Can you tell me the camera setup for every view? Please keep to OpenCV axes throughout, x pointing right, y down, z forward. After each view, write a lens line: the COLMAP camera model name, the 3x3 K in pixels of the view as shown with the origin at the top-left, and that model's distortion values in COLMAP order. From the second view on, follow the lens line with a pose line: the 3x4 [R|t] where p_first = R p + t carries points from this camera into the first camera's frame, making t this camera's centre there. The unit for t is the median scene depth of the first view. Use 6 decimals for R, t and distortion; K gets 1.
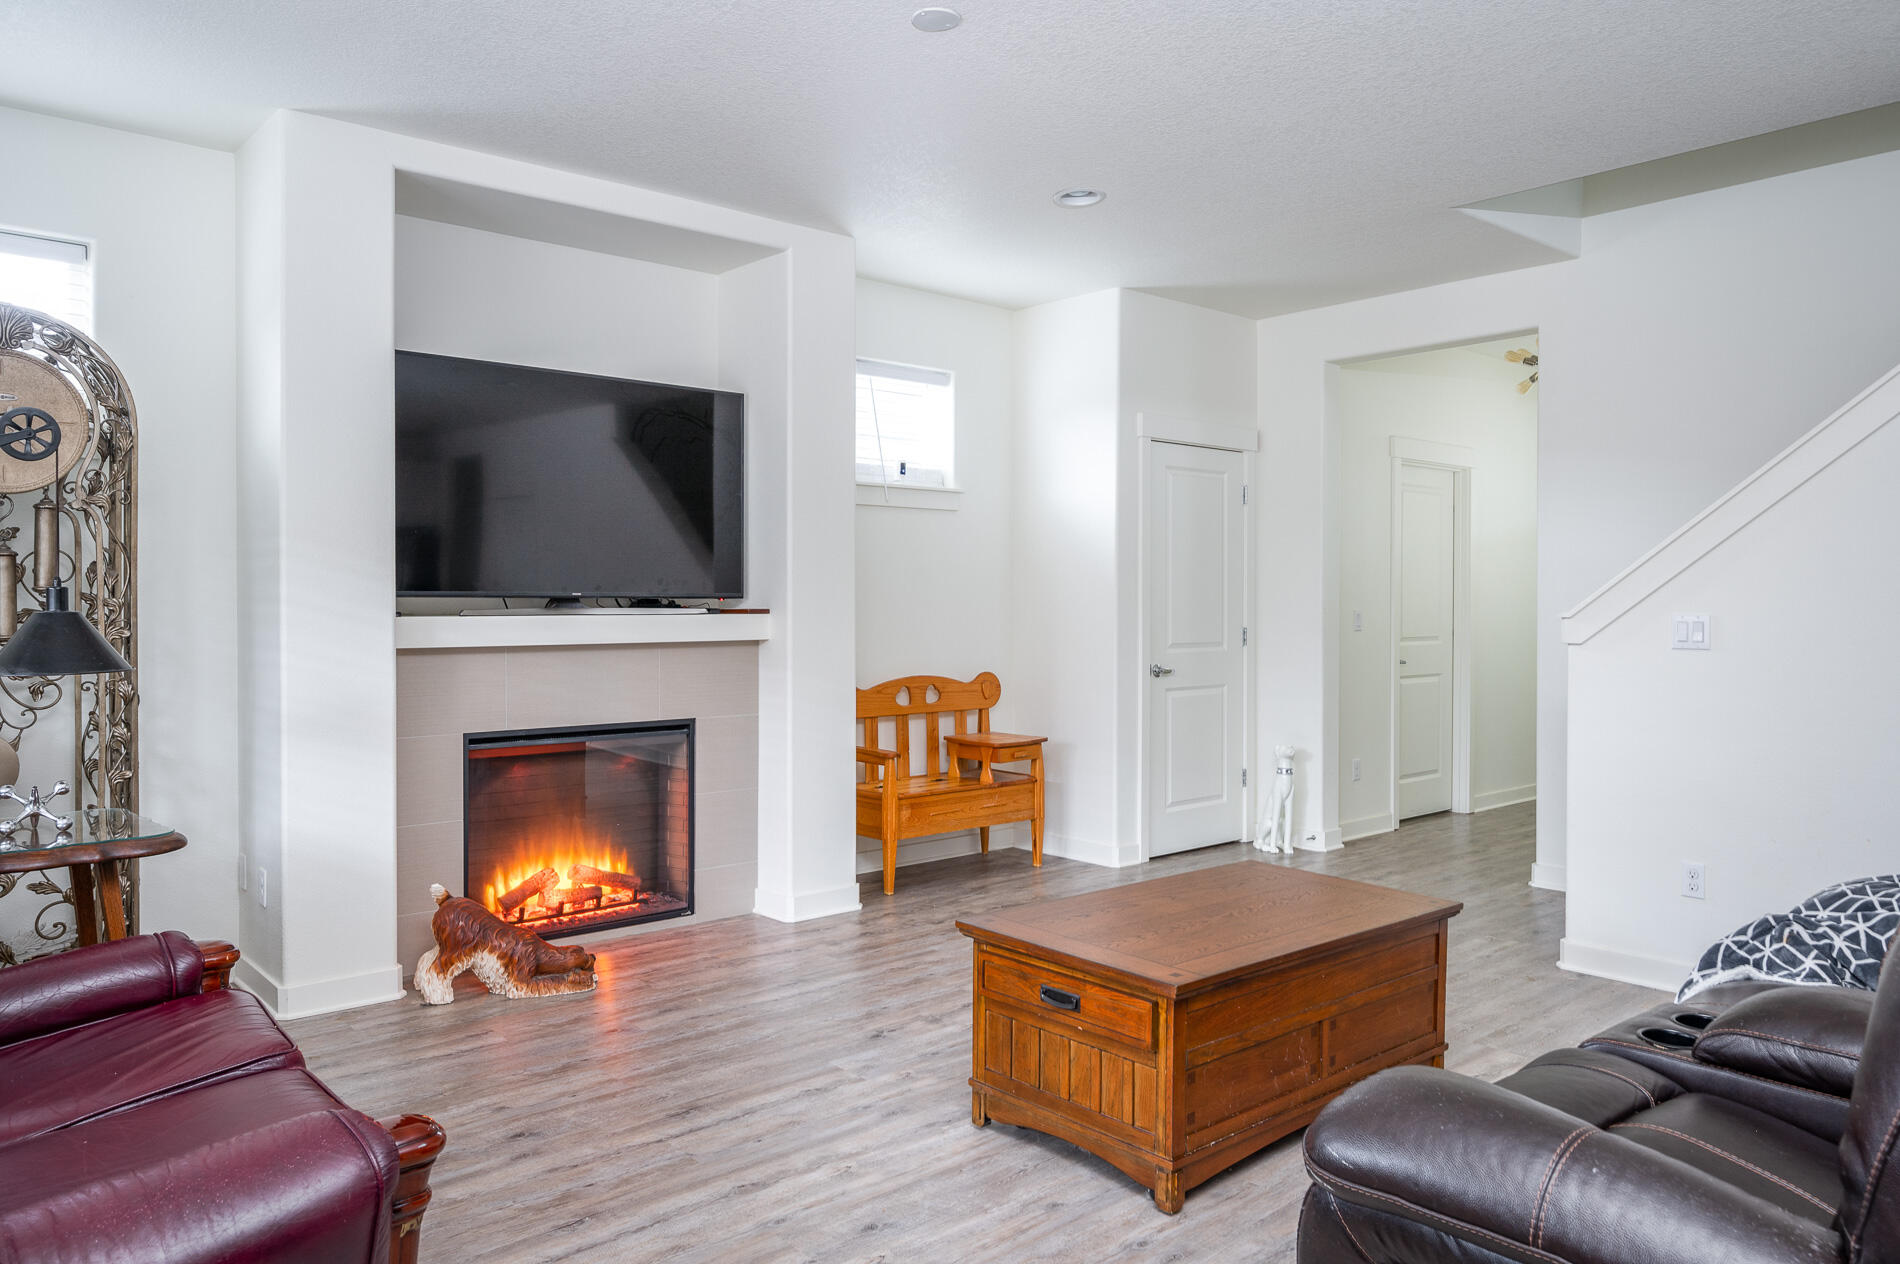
lens RADIAL K [[1308.5, 0, 976.4], [0, 1308.5, 608.7], [0, 0, 1]] dist [-0.008166, -0.000577]
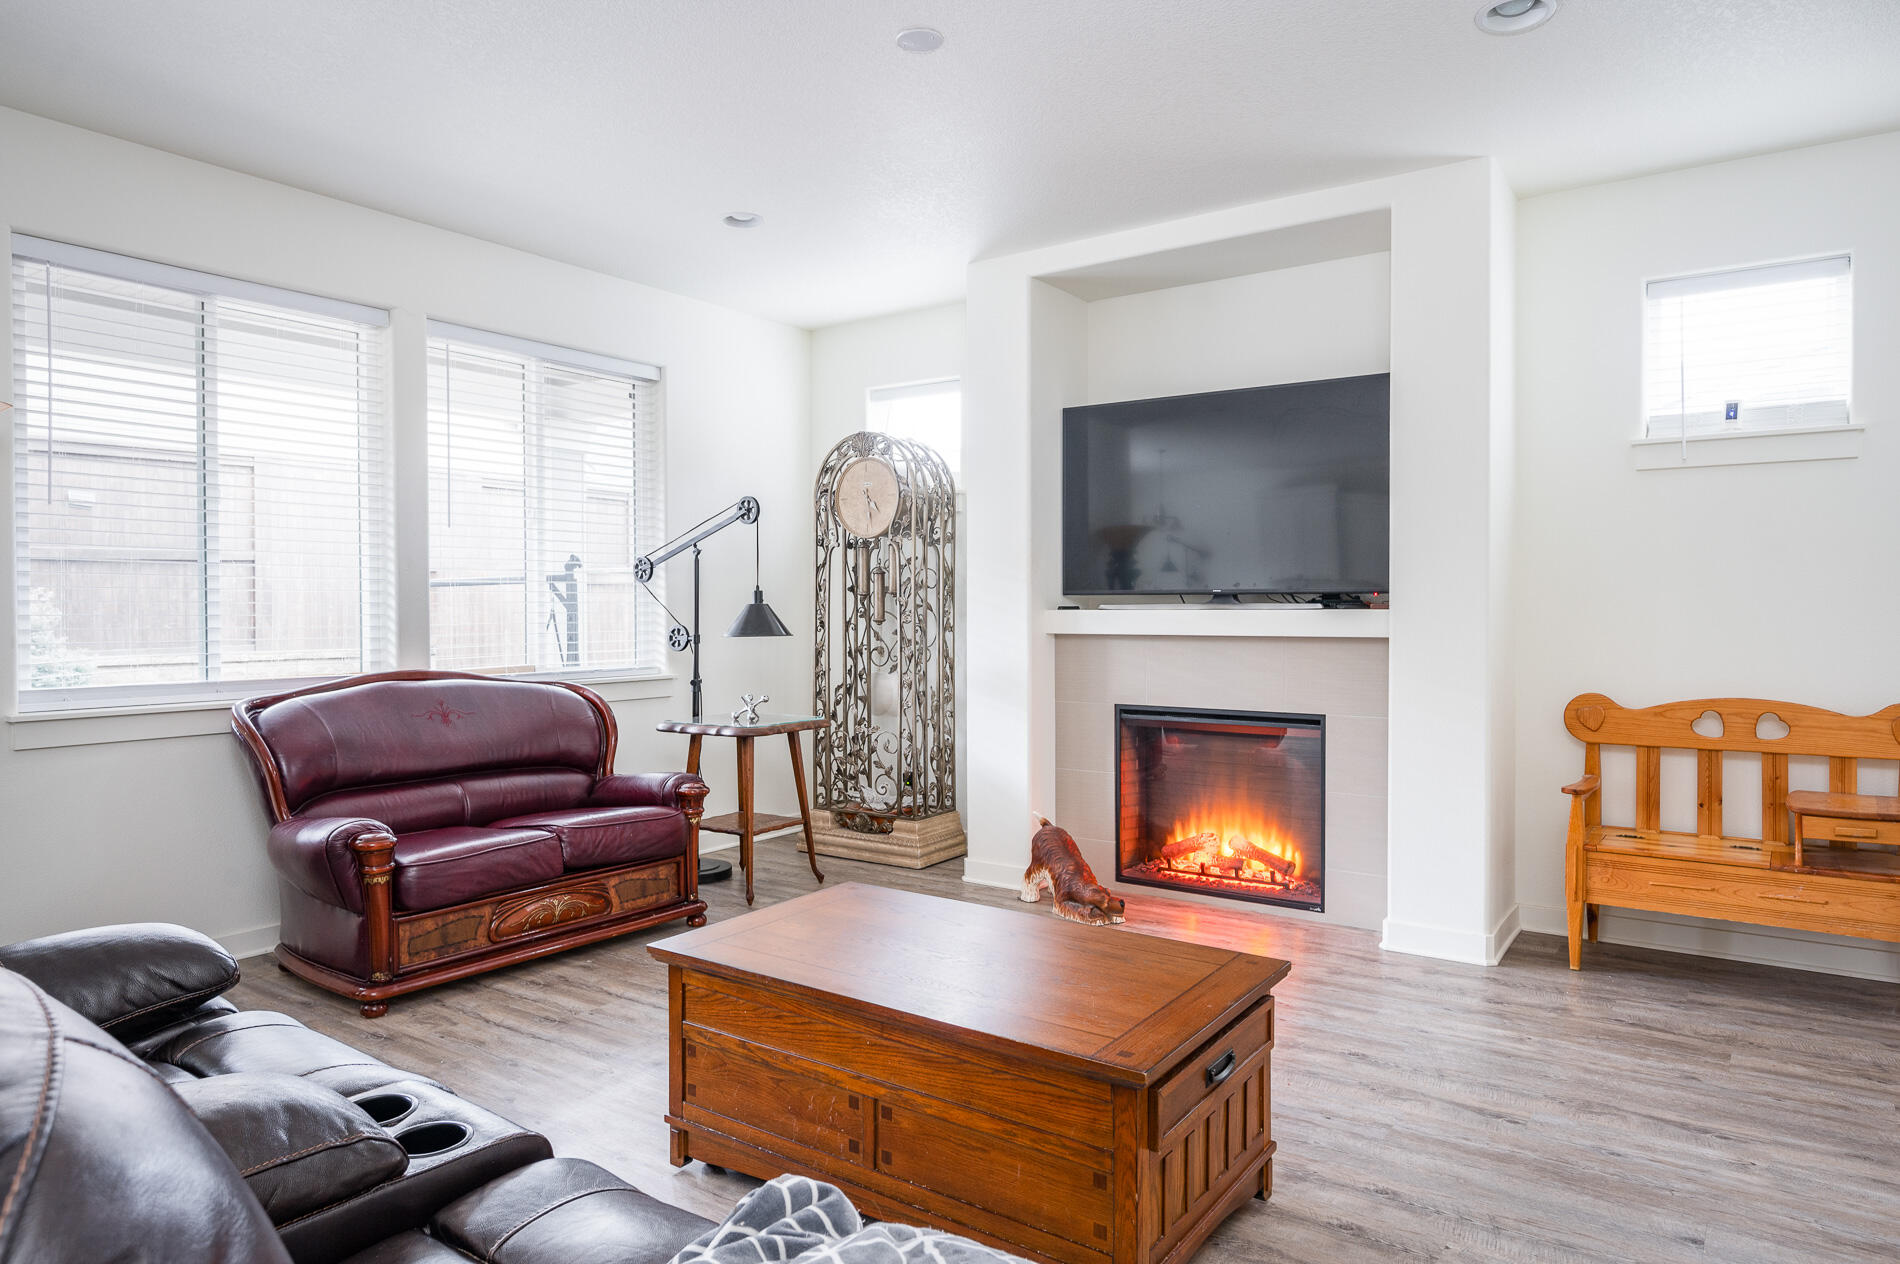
lens RADIAL K [[1180.1, 0, 950.0], [0, 1180.1, 632.0], [0, 0, 1]] dist [0.023668, -0.001148]
pose [[0.226764, 0.022098, -0.973699, 0.597455], [-0.003007, 0.999754, 0.021989, 0.002116], [0.973945, -0.002058, 0.226775, 0.524640]]
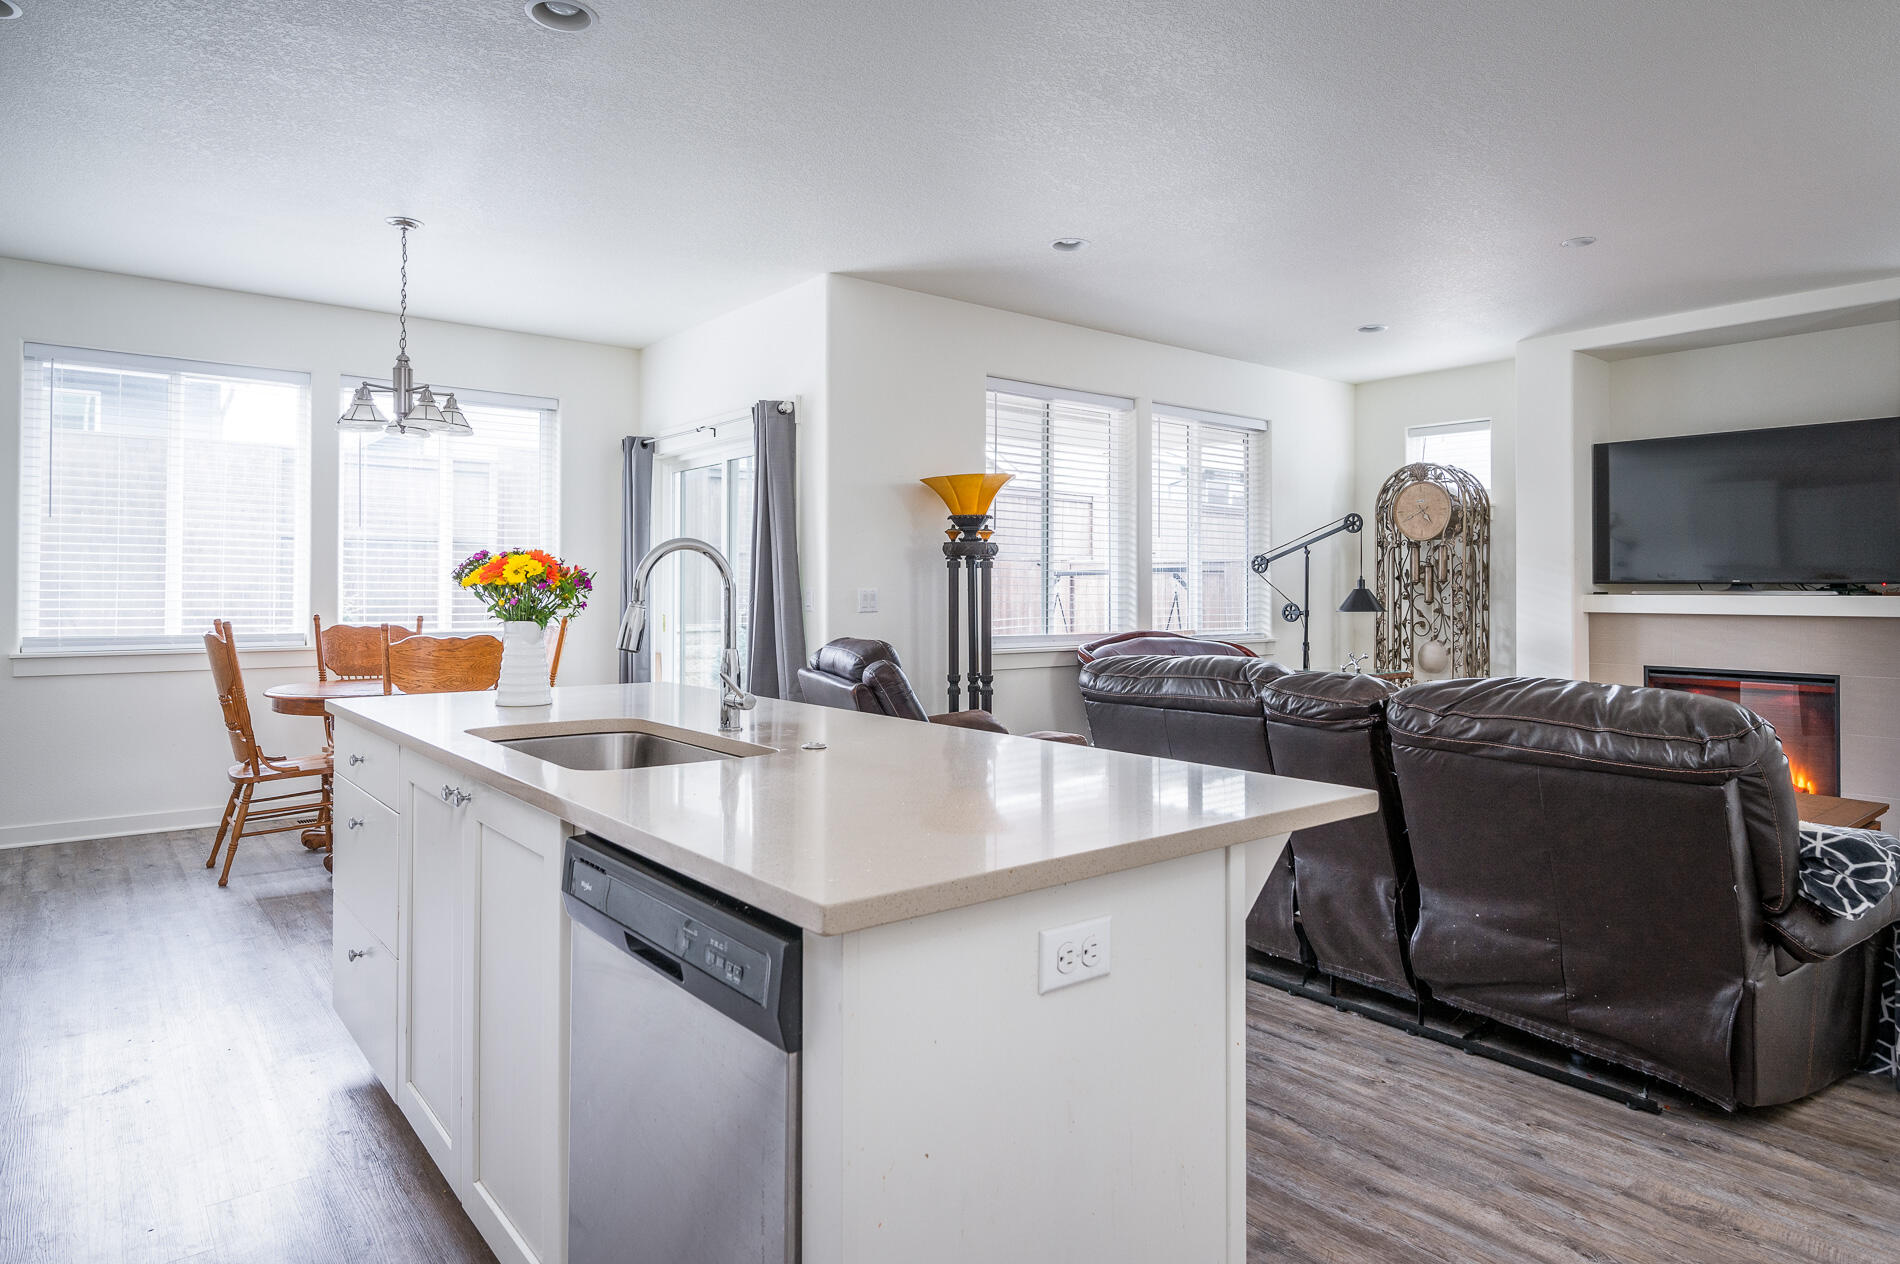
lens RADIAL K [[1088.8, 0, 947.7], [0, 1088.8, 579.1], [0, 0, 1]] dist [-0.027522, -0.000299]
pose [[-0.049902, -0.008976, -0.998714, 0.906237], [-0.008852, 0.999924, -0.008545, 0.004403], [0.998715, 0.008414, -0.049978, 0.163127]]
